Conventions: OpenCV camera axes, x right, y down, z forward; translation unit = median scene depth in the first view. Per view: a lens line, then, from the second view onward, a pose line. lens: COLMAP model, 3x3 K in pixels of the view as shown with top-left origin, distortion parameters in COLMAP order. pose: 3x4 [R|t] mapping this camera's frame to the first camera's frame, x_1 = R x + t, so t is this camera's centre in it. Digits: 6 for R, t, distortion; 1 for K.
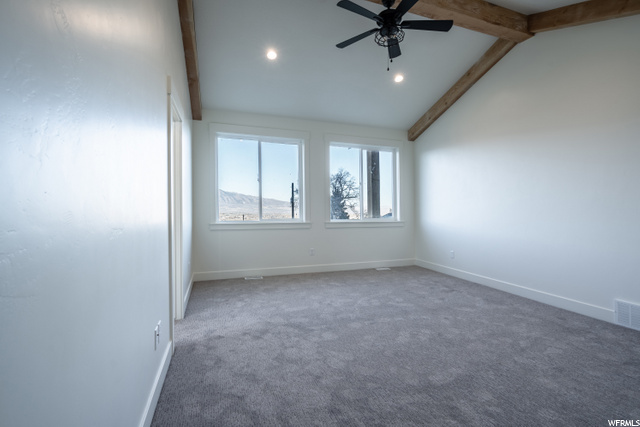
lens RADIAL K [[296.1, 0, 319.8], [0, 296.1, 203.0], [0, 0, 1]] dist [0.002588, 0.000431]
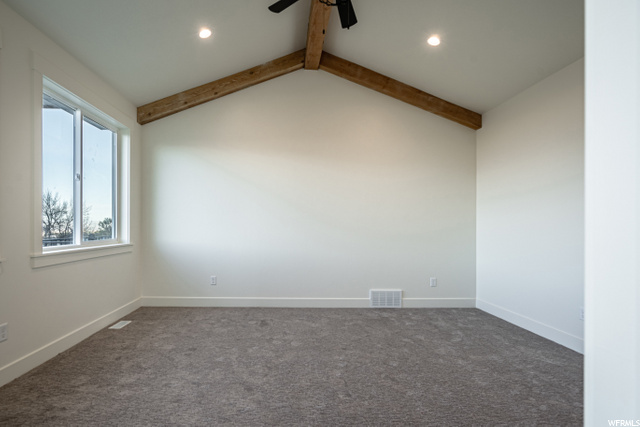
lens RADIAL K [[312.4, 0, 319.4], [0, 312.4, 222.8], [0, 0, 1]] dist [0.000433, 0.000117]
pose [[0.305139, 0.010708, 0.952247, -0.408417], [-0.021642, 0.999757, -0.004308, 0.015448], [-0.952062, -0.019294, 0.305297, 0.662013]]
